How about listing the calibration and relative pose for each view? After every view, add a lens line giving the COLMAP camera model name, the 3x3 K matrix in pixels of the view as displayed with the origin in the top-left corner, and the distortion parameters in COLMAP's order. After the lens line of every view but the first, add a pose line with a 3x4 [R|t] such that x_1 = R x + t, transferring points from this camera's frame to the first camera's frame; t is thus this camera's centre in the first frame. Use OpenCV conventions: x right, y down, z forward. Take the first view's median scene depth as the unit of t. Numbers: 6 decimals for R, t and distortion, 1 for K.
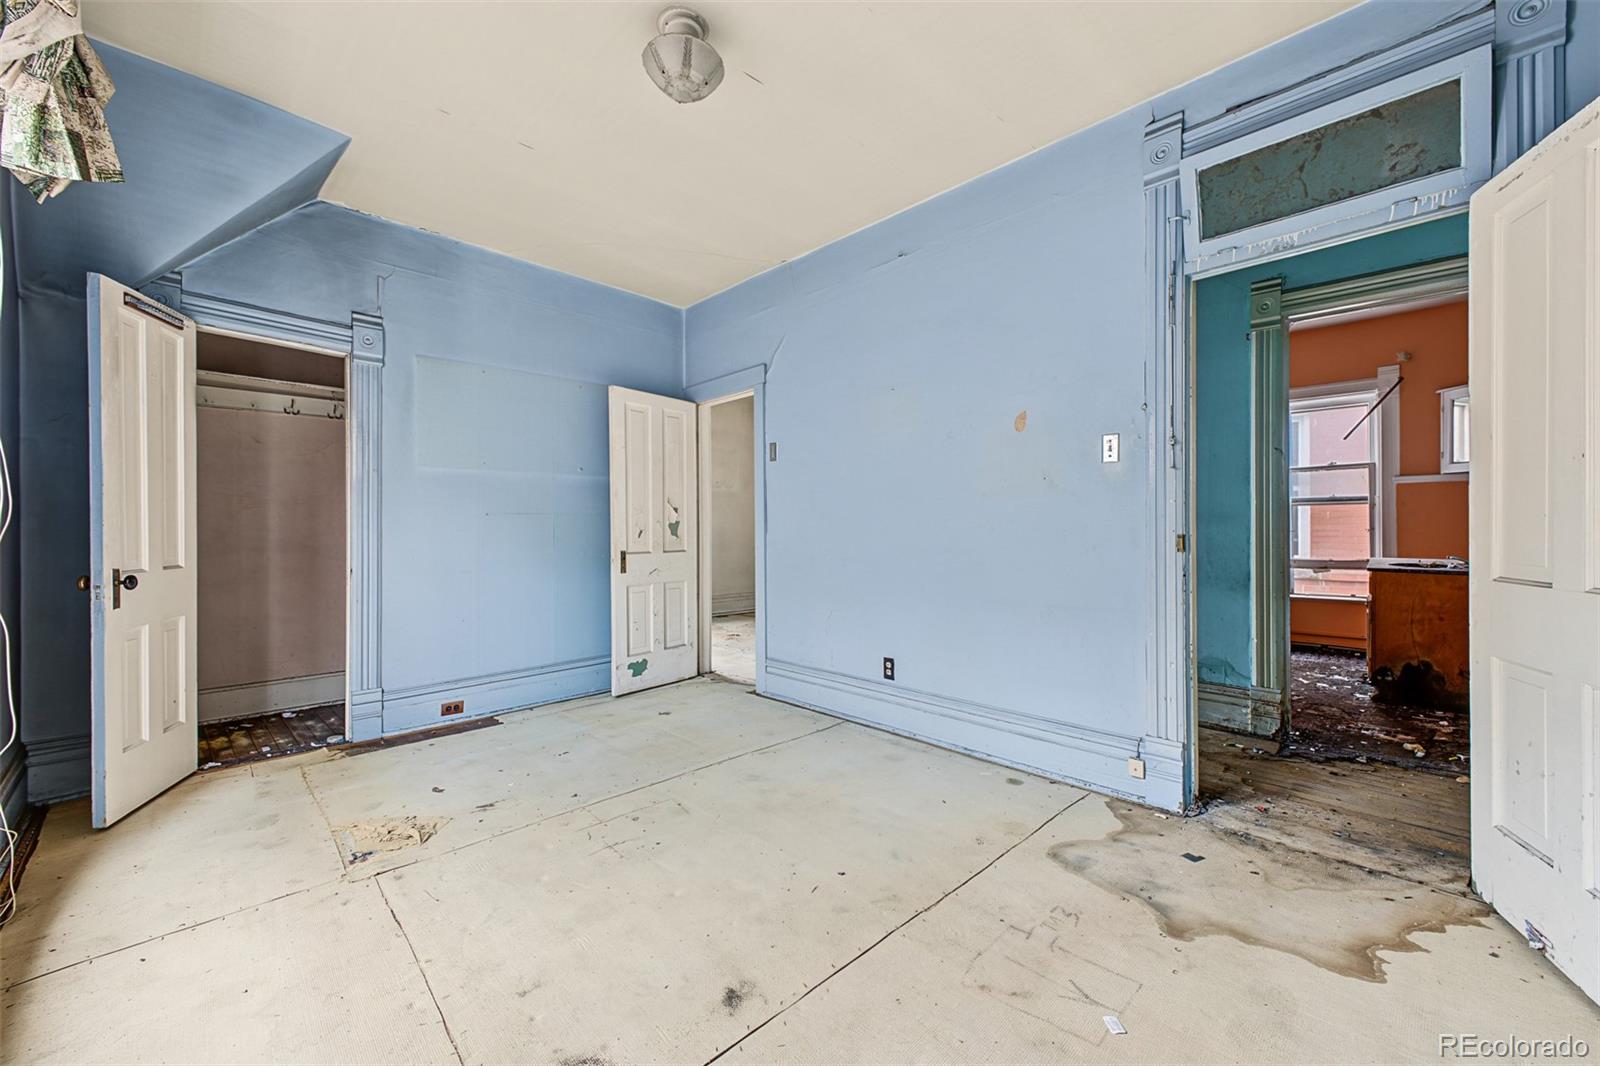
lens RADIAL K [[636.8, 0, 799.5], [0, 636.8, 527.1], [0, 0, 1]] dist [0.011721, -0.000111]
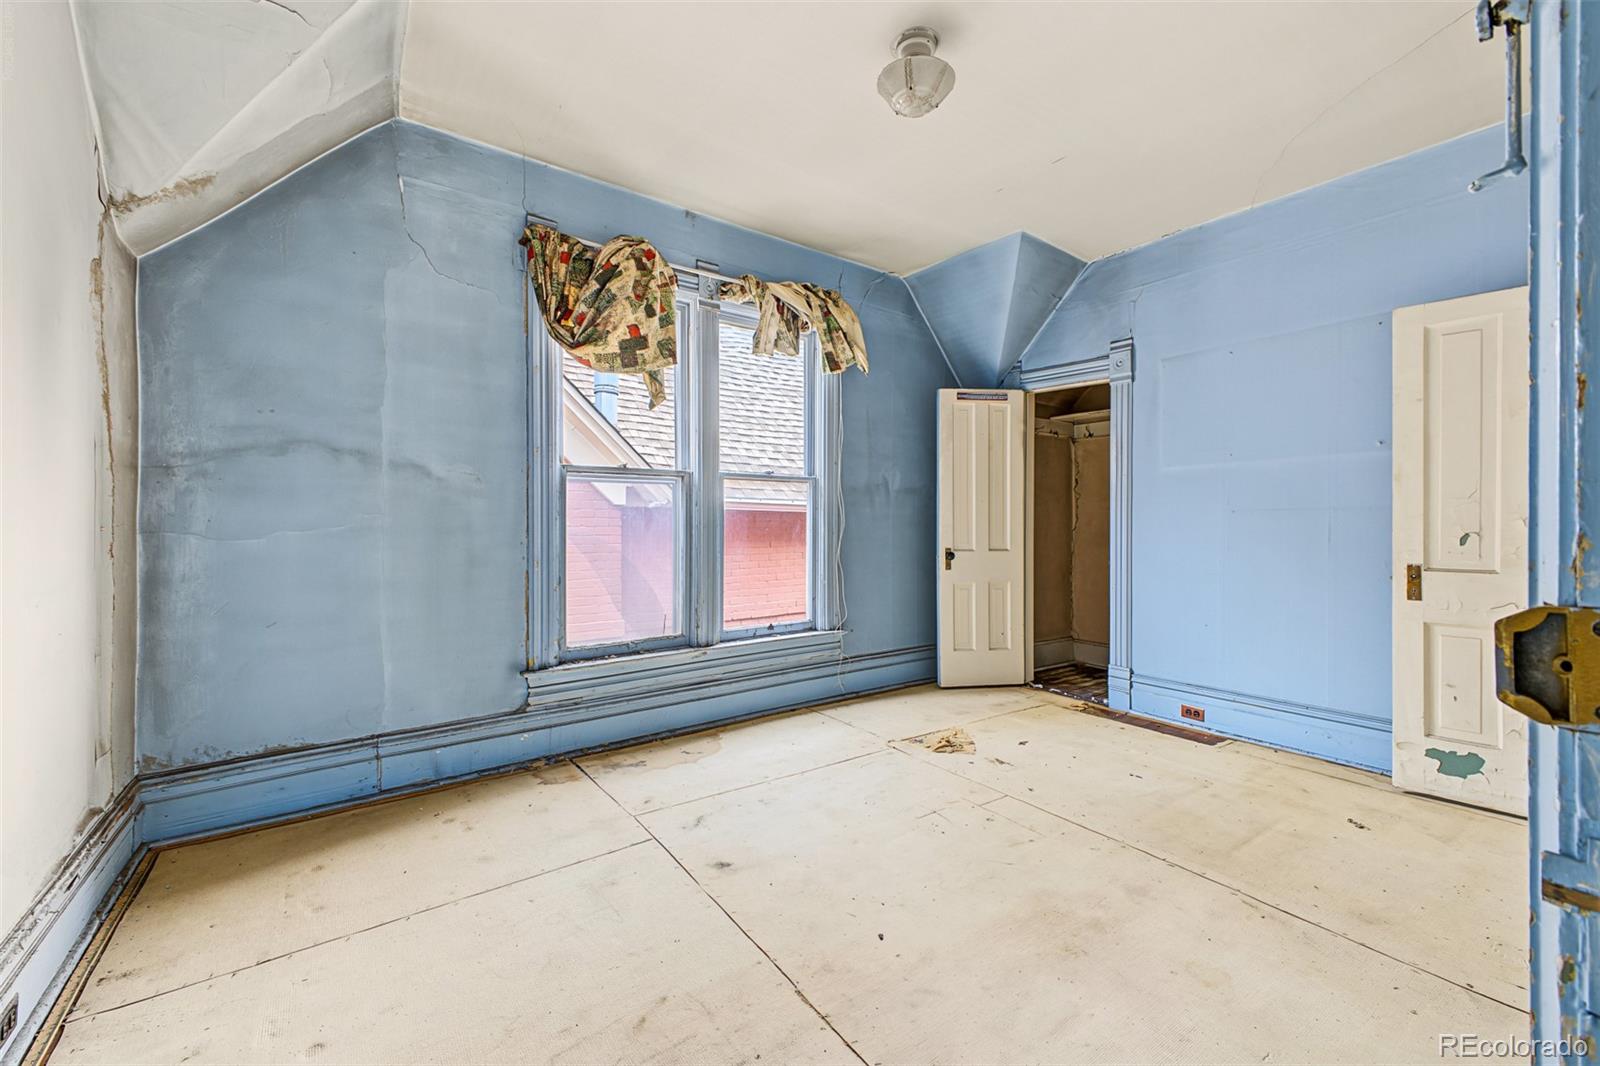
lens RADIAL K [[636.8, 0, 799.5], [0, 636.8, 527.1], [0, 0, 1]] dist [0.011721, -0.000111]
pose [[-0.150885, 0.008921, -0.988511, 0.628120], [-0.001369, 0.999956, 0.009233, -0.007707], [0.988550, 0.002746, -0.150866, 0.696702]]
